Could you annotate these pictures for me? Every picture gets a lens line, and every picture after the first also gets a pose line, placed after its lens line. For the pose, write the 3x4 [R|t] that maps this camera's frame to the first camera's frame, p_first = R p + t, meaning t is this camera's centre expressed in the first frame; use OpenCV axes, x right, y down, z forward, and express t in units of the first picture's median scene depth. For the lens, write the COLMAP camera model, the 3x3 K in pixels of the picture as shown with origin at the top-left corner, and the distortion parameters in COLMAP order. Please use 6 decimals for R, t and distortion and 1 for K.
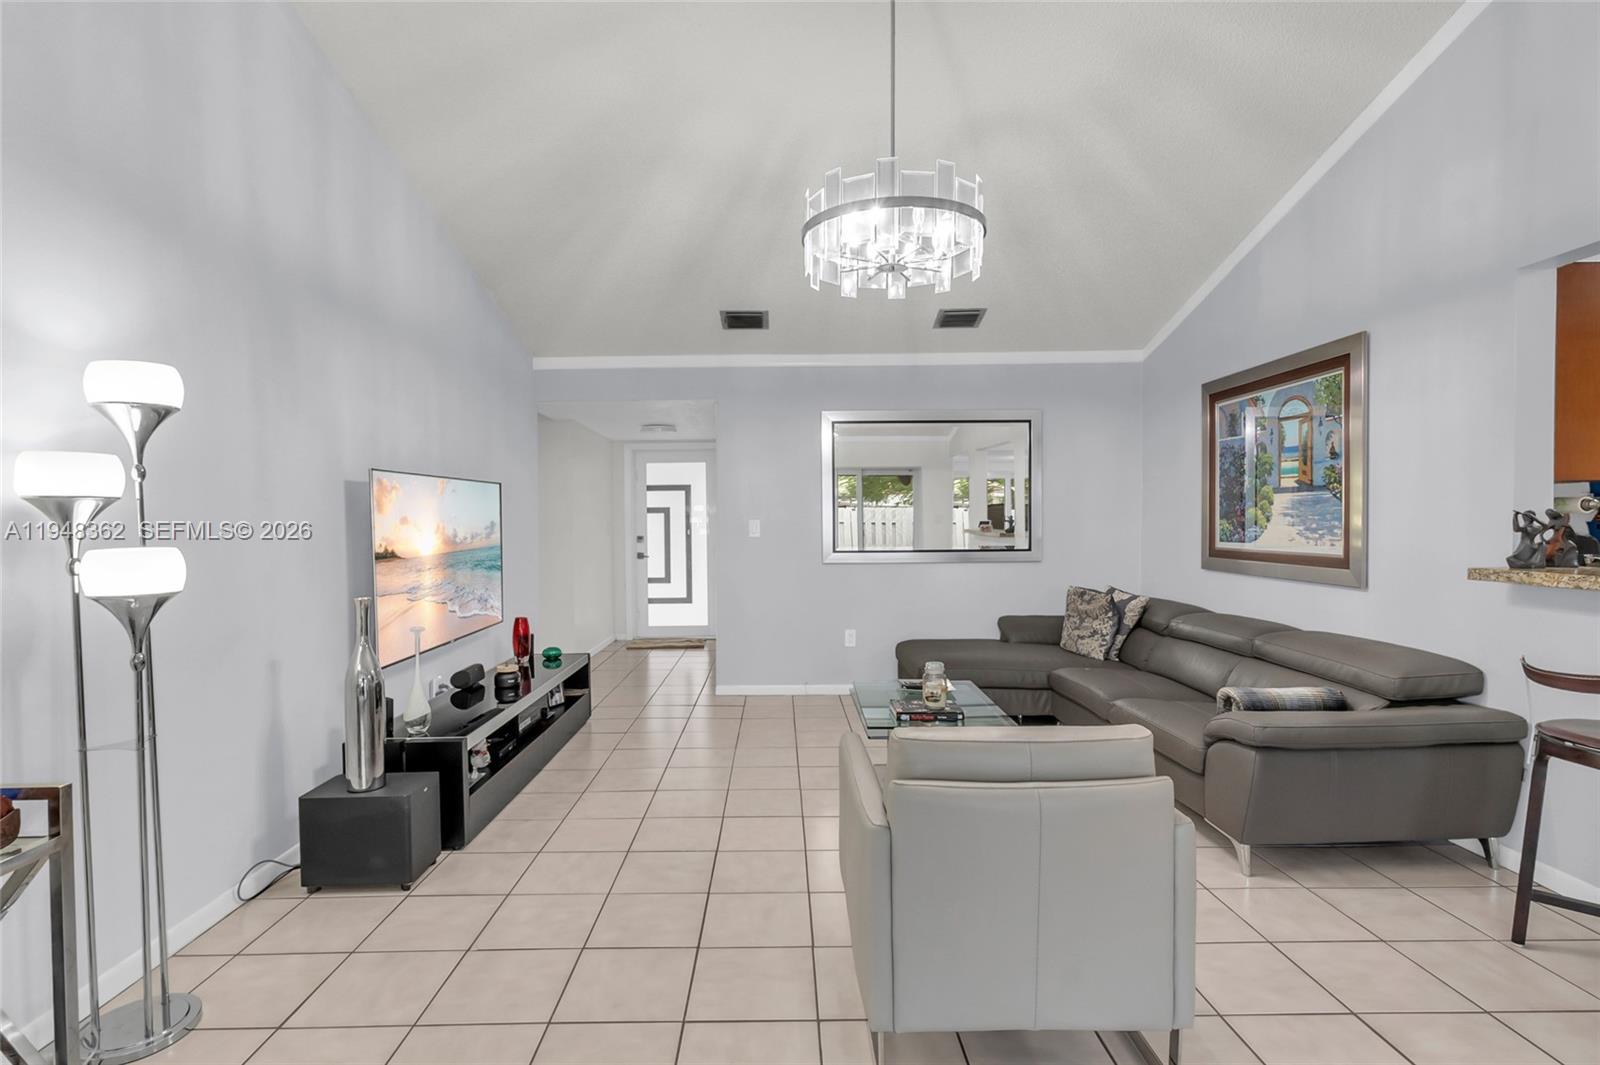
lens RADIAL K [[778.3, 0, 784.9], [0, 778.3, 536.2], [0, 0, 1]] dist [0.002184, -0.000802]
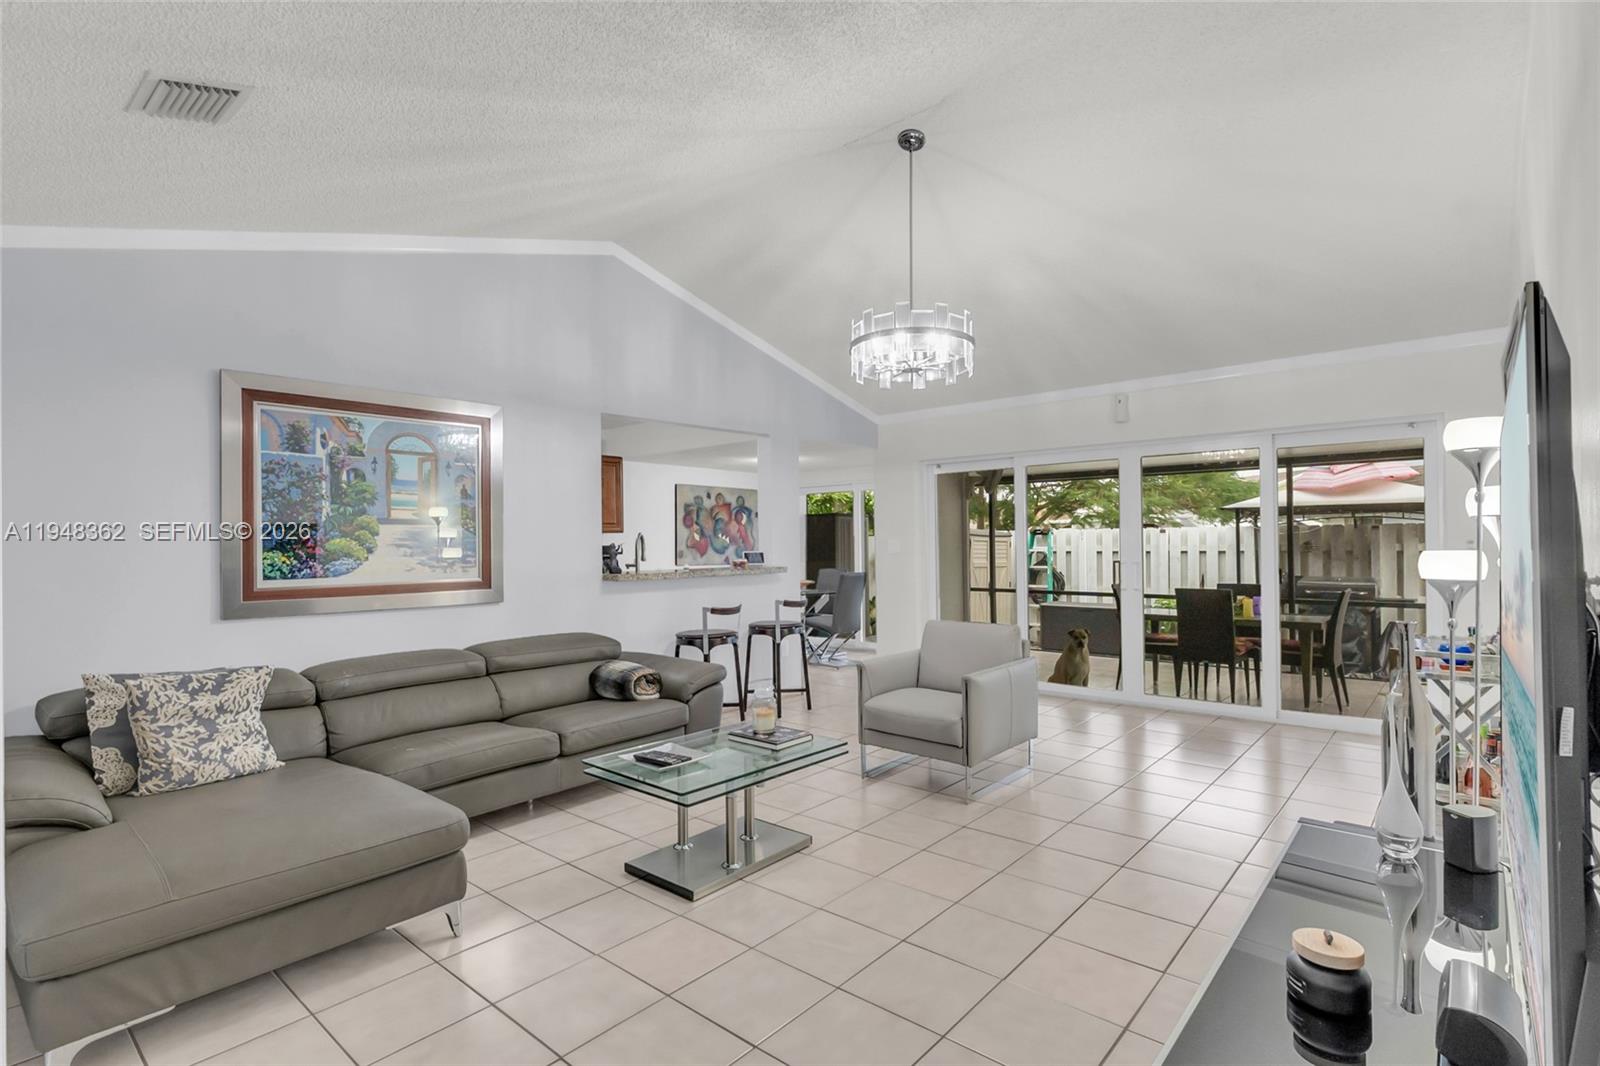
lens RADIAL K [[778.3, 0, 784.9], [0, 778.3, 536.7], [0, 0, 1]] dist [0.002184, -0.000802]
pose [[-0.743619, 0.021304, 0.668264, -0.401218], [0.029809, 0.999555, 0.001305, -0.025058], [-0.667939, 0.020891, -0.743923, 1.380100]]
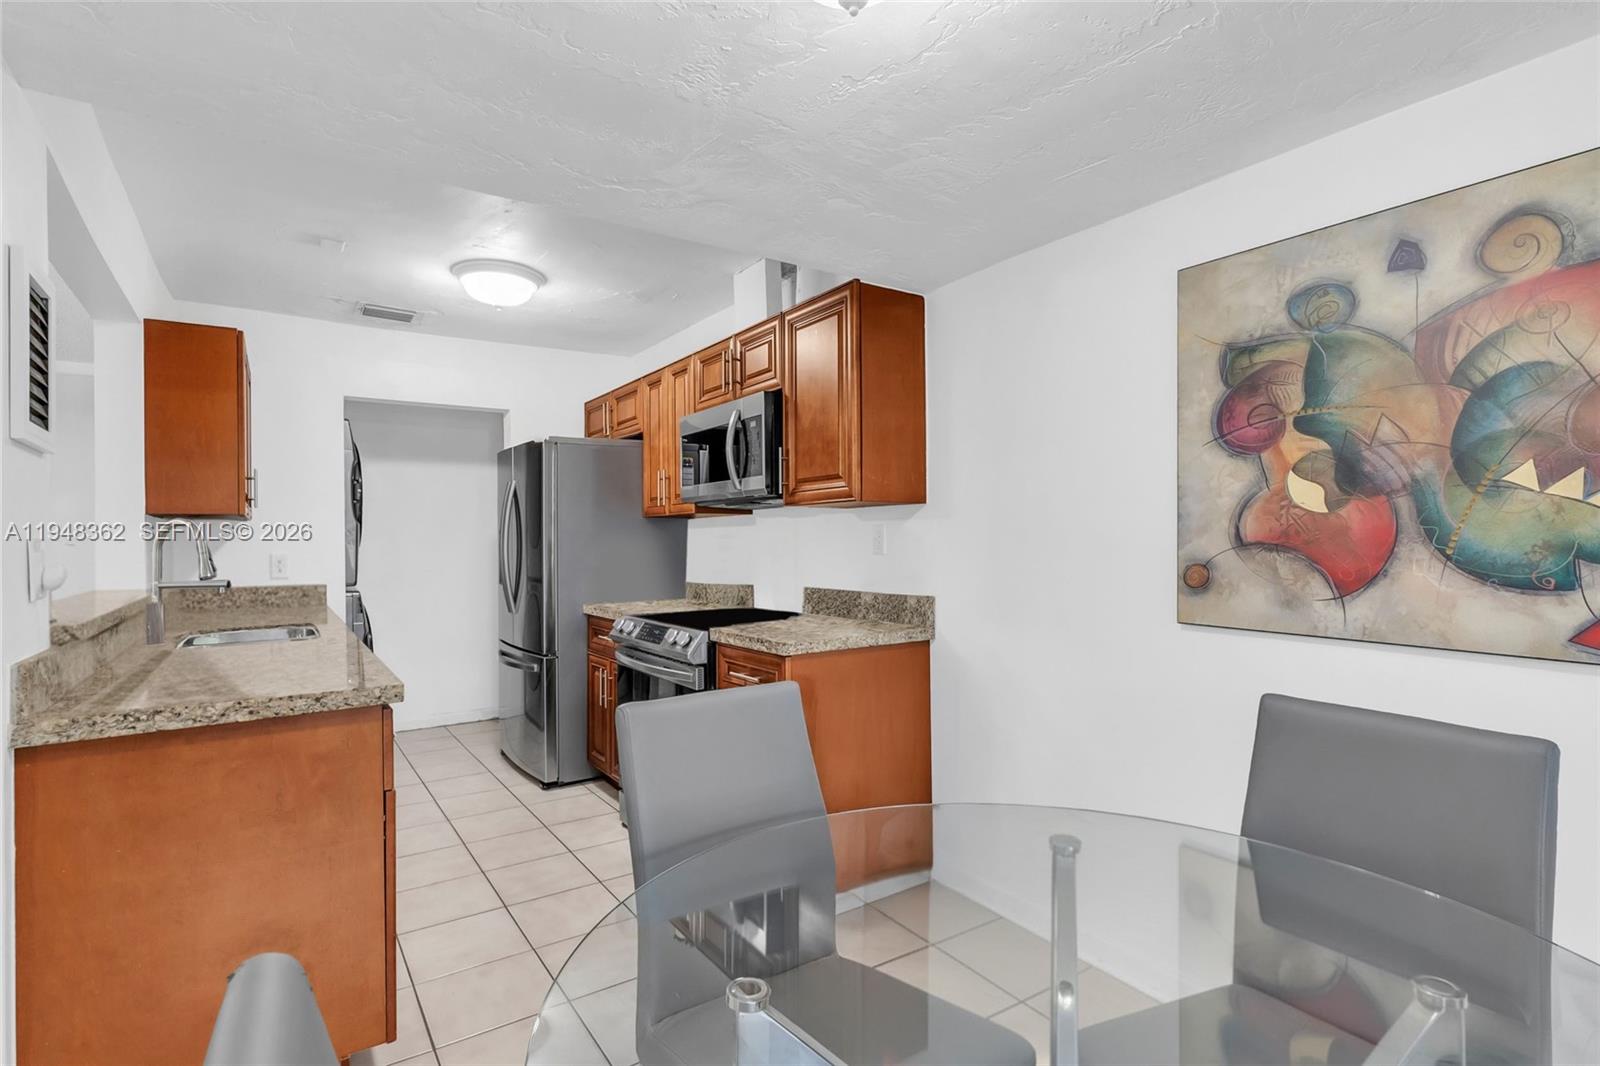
lens RADIAL K [[778.3, 0, 784.9], [0, 778.3, 536.7], [0, 0, 1]] dist [0.002184, -0.000802]
pose [[0.838699, 0.000466, 0.544594, 0.762817], [0.015417, 0.999579, -0.024599, 0.000544], [-0.544376, 0.029027, 0.838339, -0.280701]]
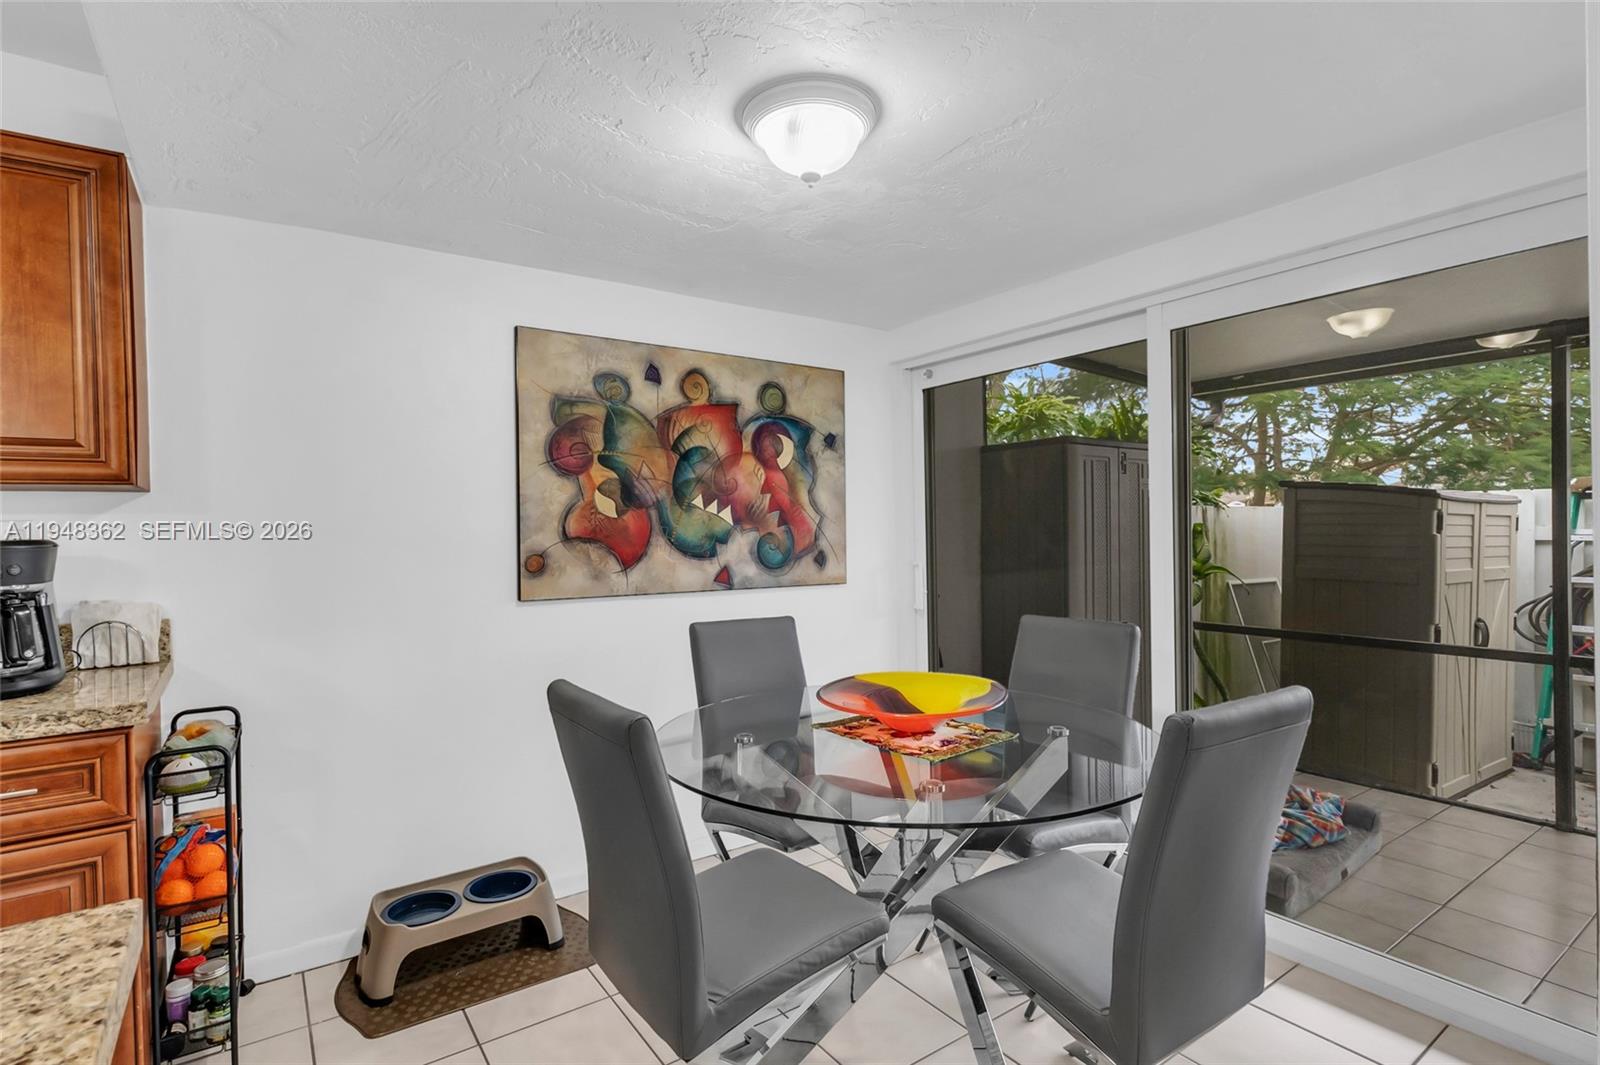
lens RADIAL K [[778.3, 0, 784.9], [0, 778.3, 536.2], [0, 0, 1]] dist [0.002184, -0.000802]
pose [[-0.561054, 0.009927, 0.827720, 0.599457], [0.041178, 0.999025, 0.015930, -0.007113], [-0.826754, 0.043022, -0.560916, 0.171965]]
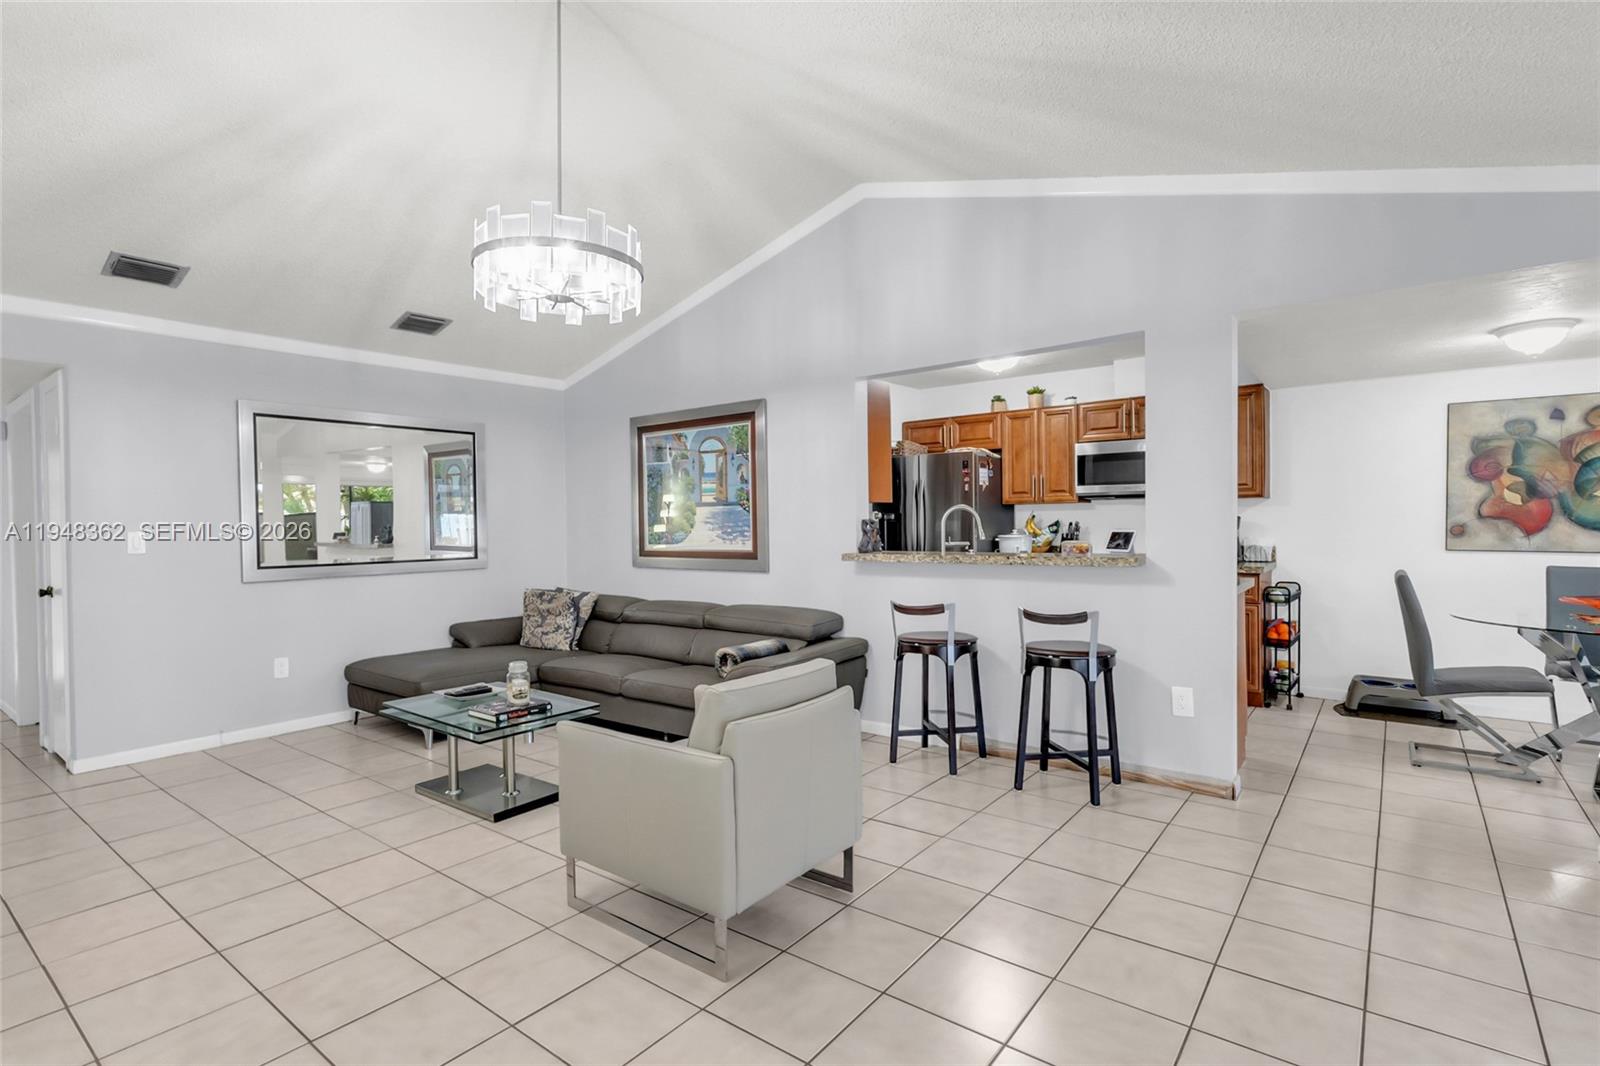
lens RADIAL K [[778.3, 0, 784.9], [0, 778.3, 536.7], [0, 0, 1]] dist [0.002184, -0.000802]
pose [[0.625532, -0.014785, 0.780058, -0.323381], [0.025555, 0.999672, -0.001545, 0.002653], [-0.779780, 0.020901, 0.625705, 0.041327]]
